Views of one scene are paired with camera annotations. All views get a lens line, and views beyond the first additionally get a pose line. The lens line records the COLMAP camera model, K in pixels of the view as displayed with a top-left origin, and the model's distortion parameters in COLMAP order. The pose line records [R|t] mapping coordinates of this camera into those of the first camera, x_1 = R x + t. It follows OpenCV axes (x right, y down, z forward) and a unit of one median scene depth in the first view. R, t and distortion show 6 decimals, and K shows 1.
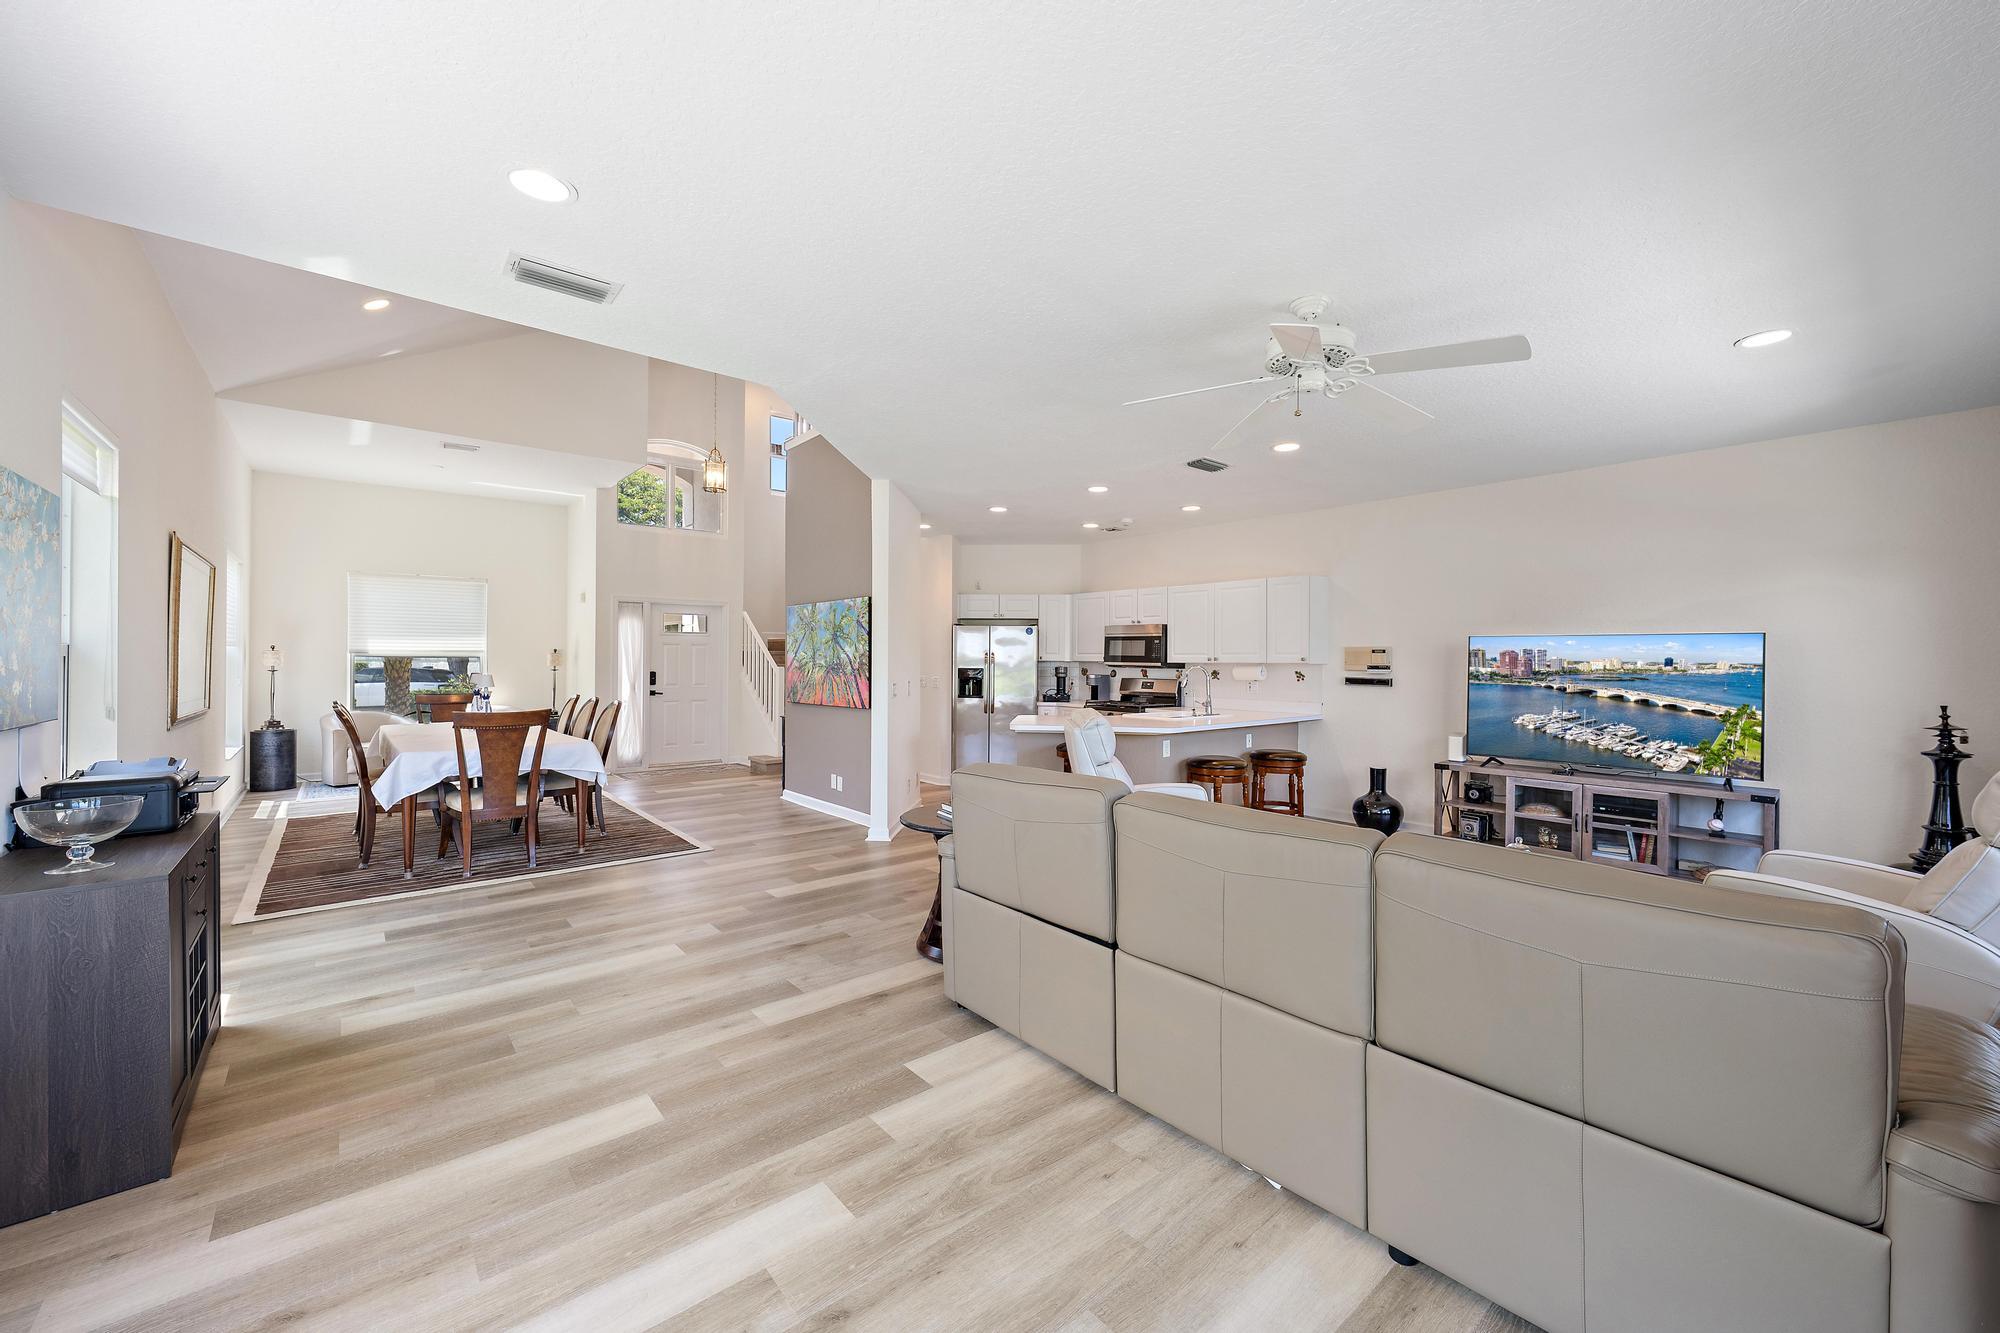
lens RADIAL K [[786.0, 0, 1017.6], [0, 786.0, 664.4], [0, 0, 1]] dist [0.010564, -0.000019]
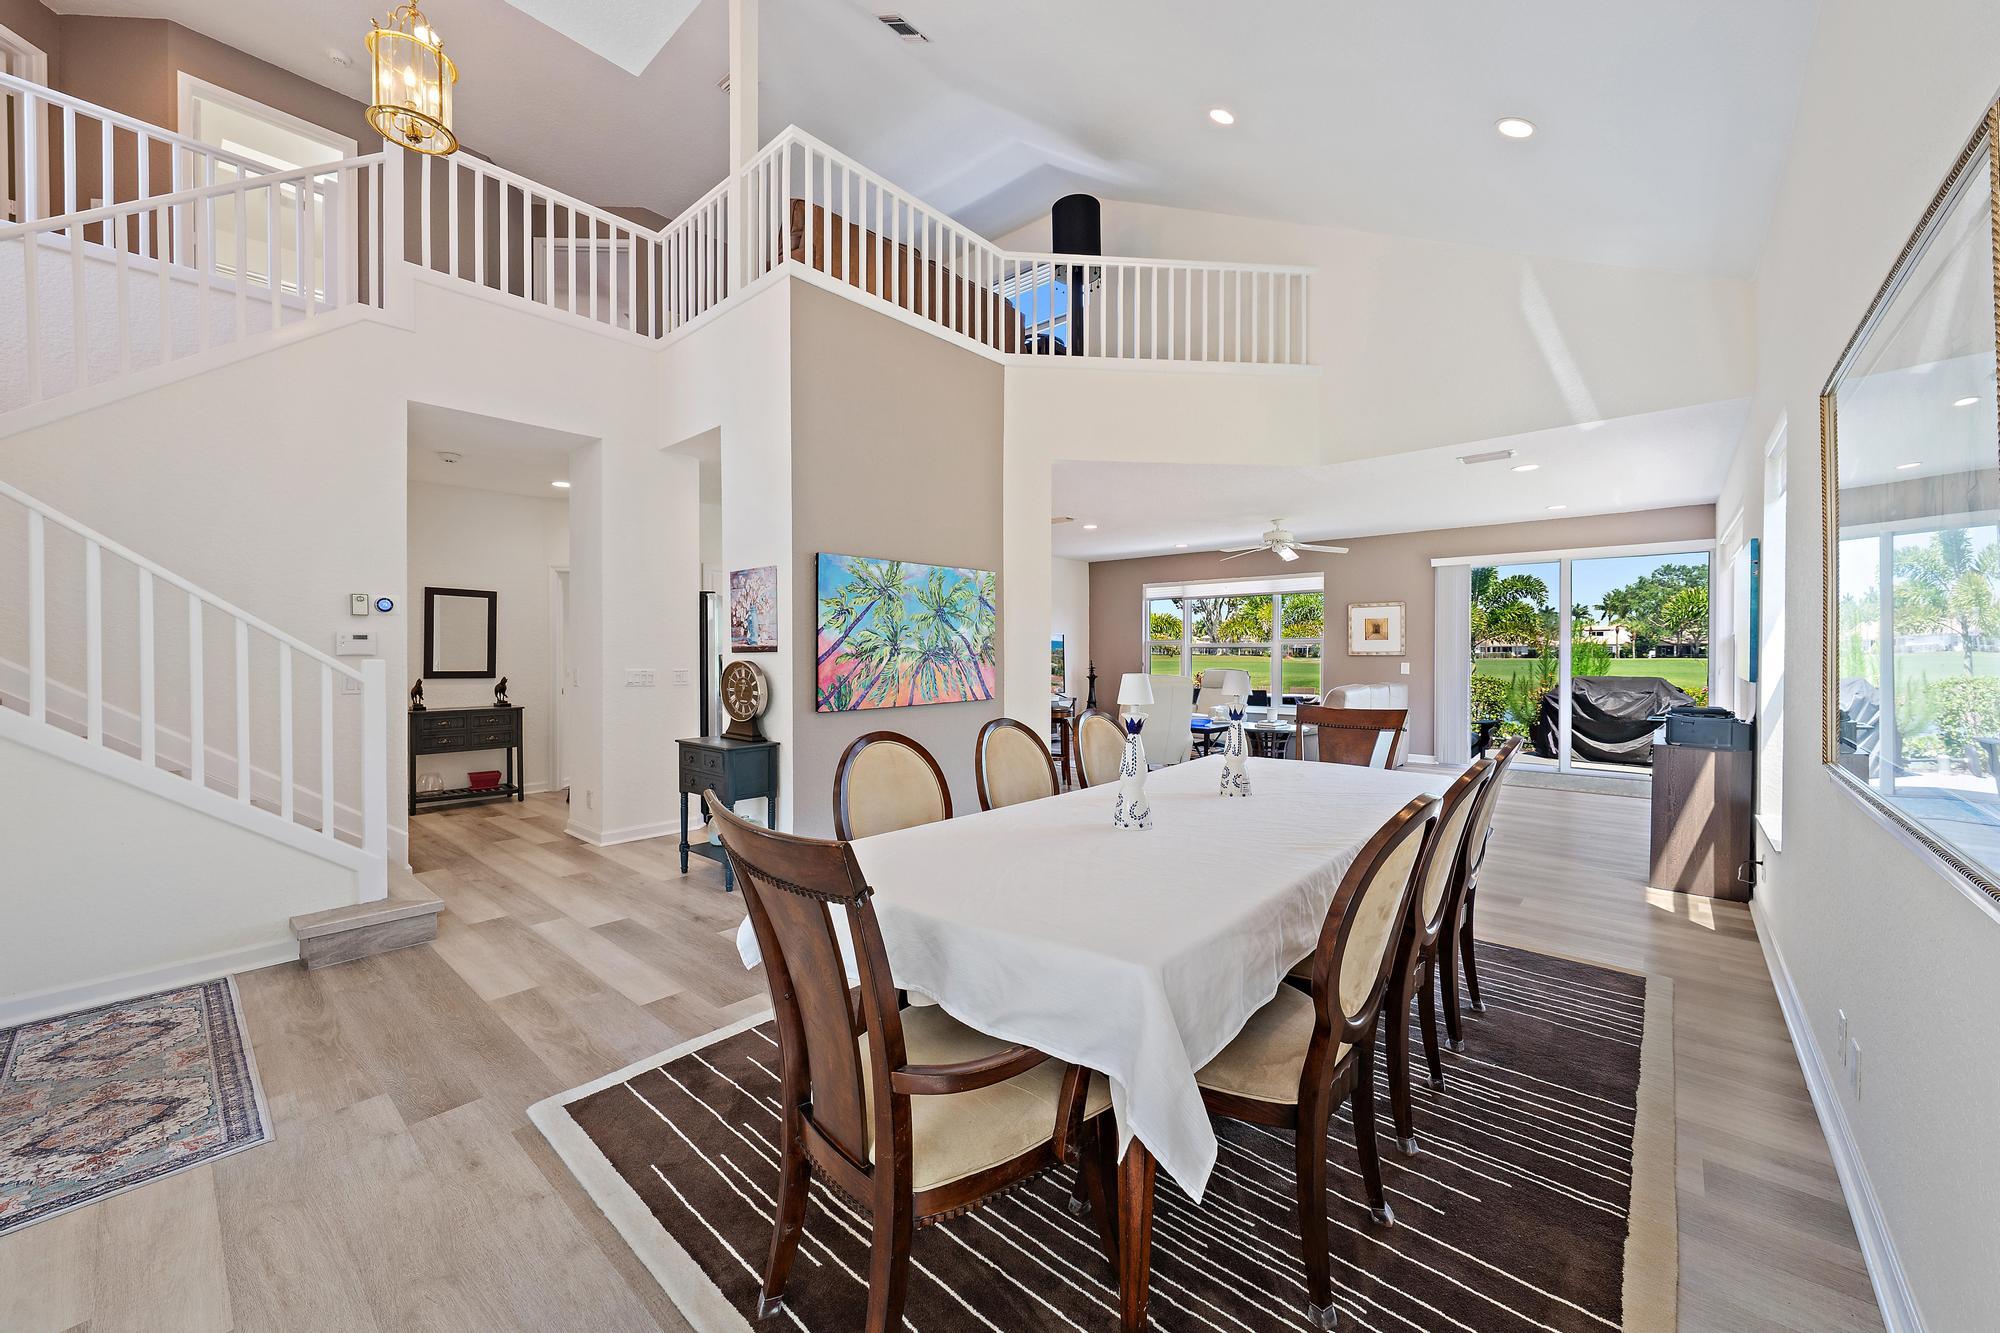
lens RADIAL K [[786.0, 0, 983.0], [0, 786.0, 649.9], [0, 0, 1]] dist [0.010564, -0.000019]
pose [[-0.135472, -0.004397, 0.990771, -1.043937], [0.005845, 0.999969, 0.005237, -0.002994], [-0.990764, 0.006501, -0.135442, 1.107007]]
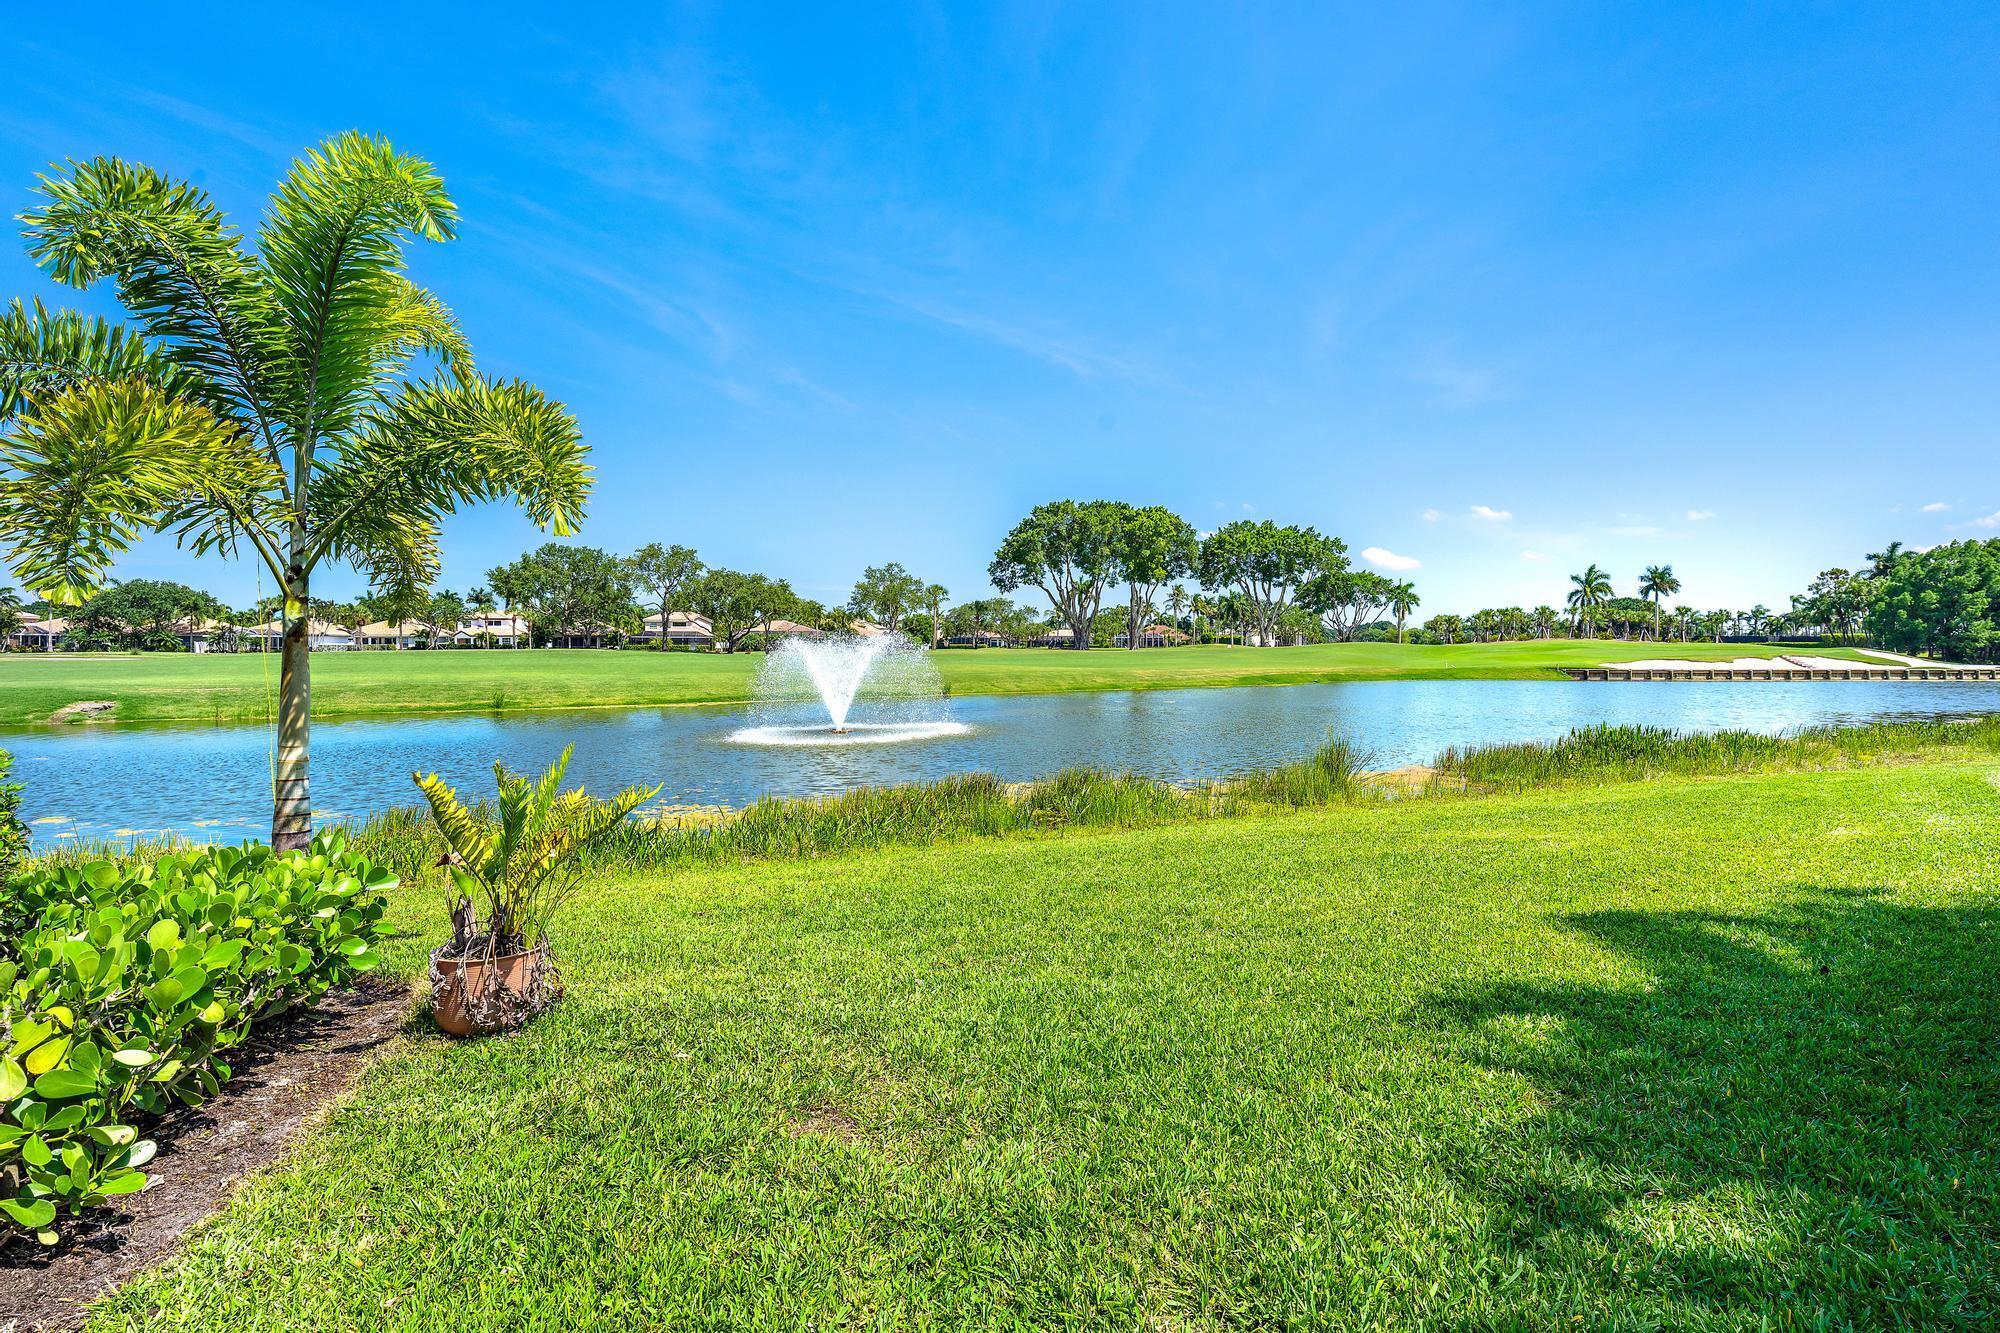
lens RADIAL K [[876.0, 0, 1028.8], [0, 876.0, 667.8], [0, 0, 1]] dist [-0.003925, 0.000363]
pose [[-0.965411, -0.011290, 0.260490, -0.120451], [-0.003223, 0.999503, 0.031374, 0.060129], [-0.260714, 0.029449, -0.964967, -0.460341]]
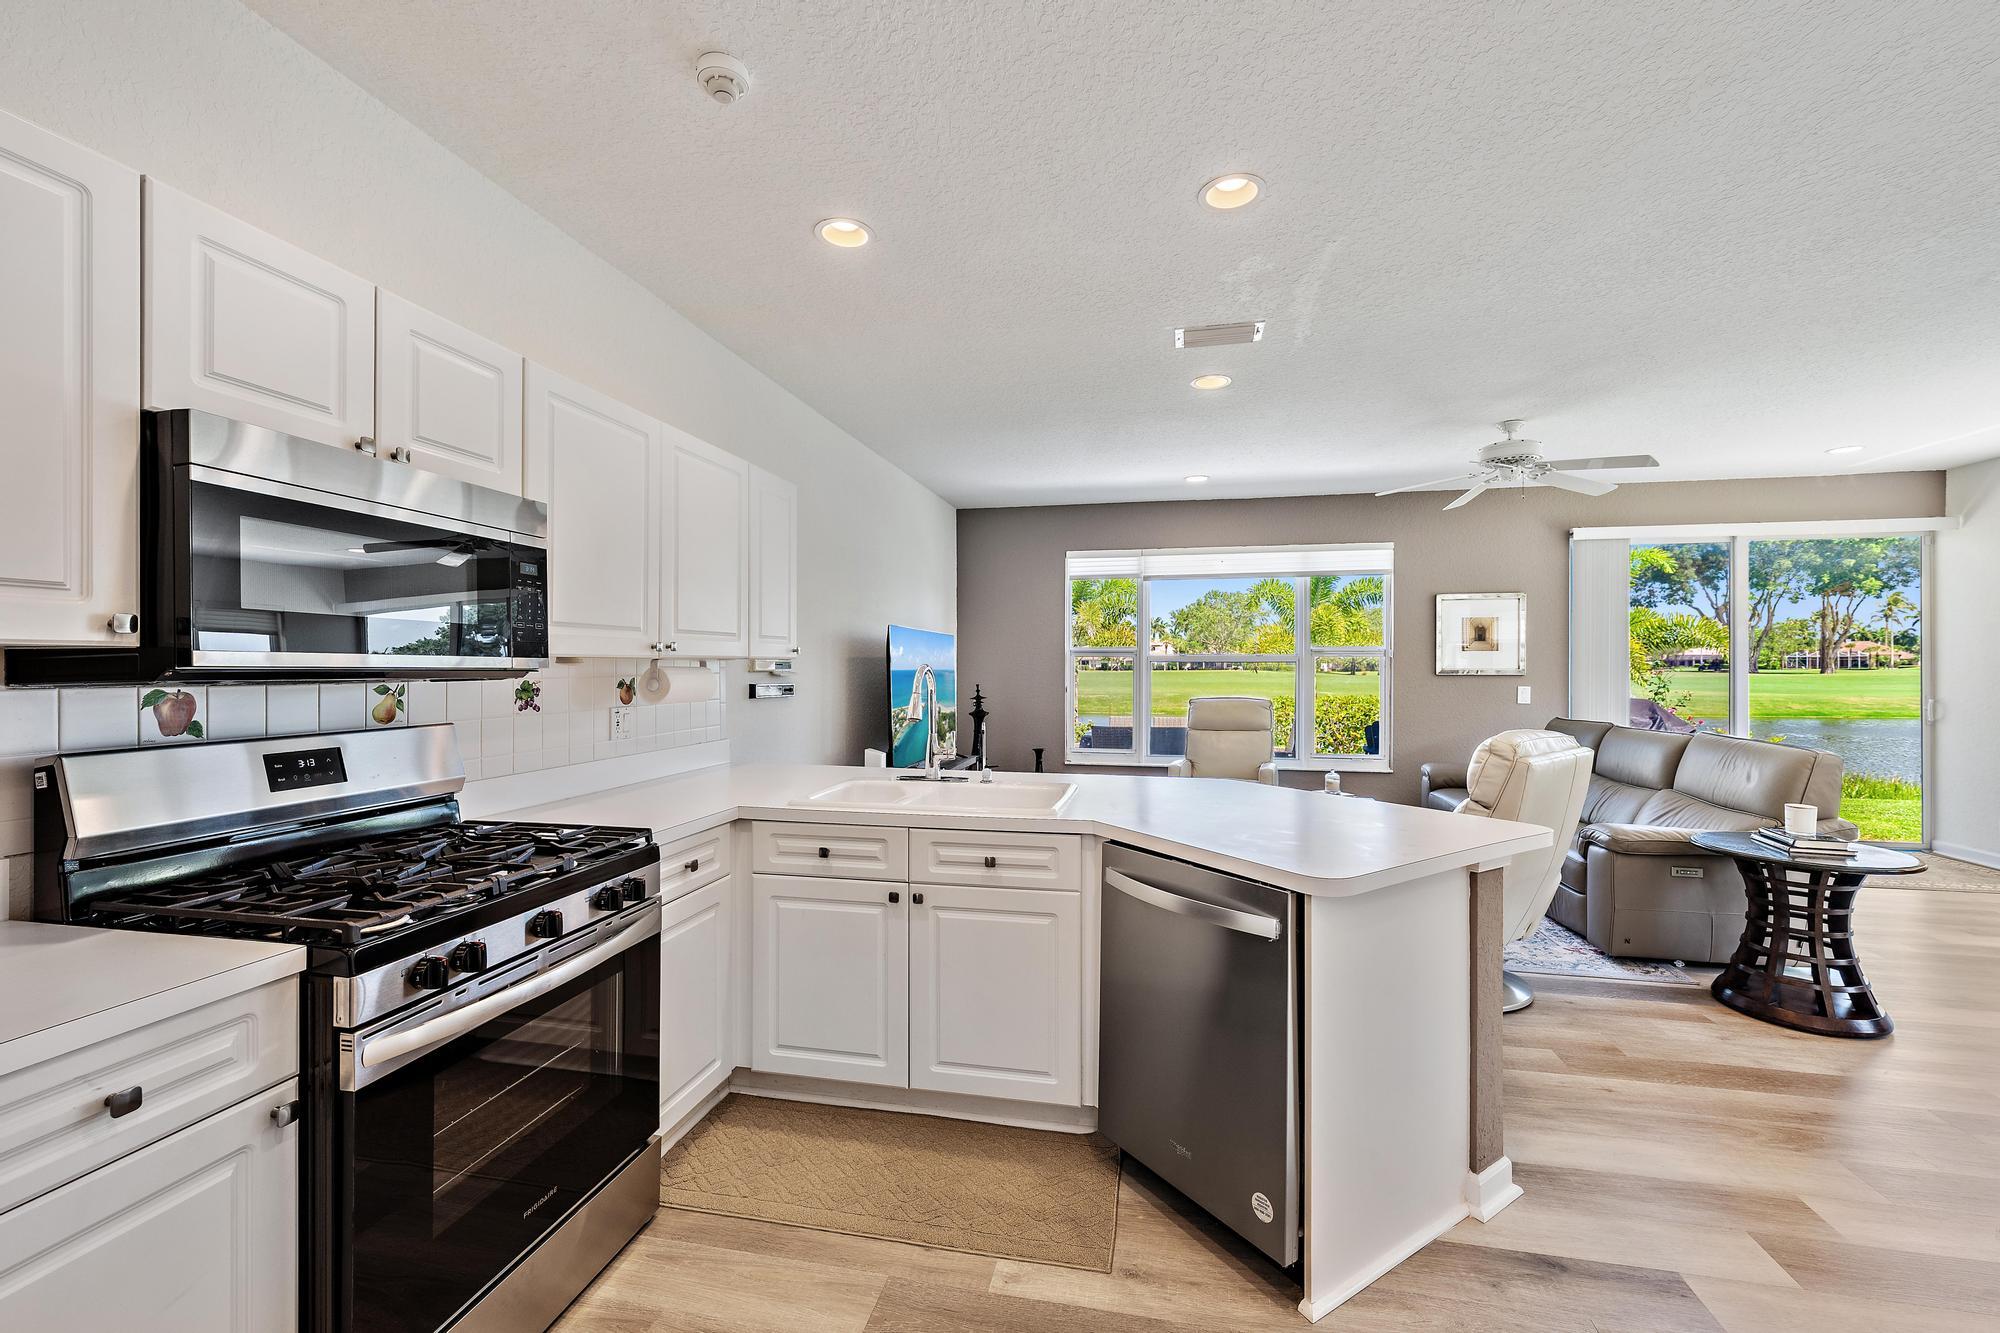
lens RADIAL K [[850.0, 0, 1002.9], [0, 850.0, 659.9], [0, 0, 1]] dist [0.012624, 0.000636]
pose [[-0.629561, -0.002681, 0.776946, -0.141391], [-0.000012, 0.999994, 0.003441, -0.002400], [-0.776951, 0.002156, -0.629558, 1.266108]]
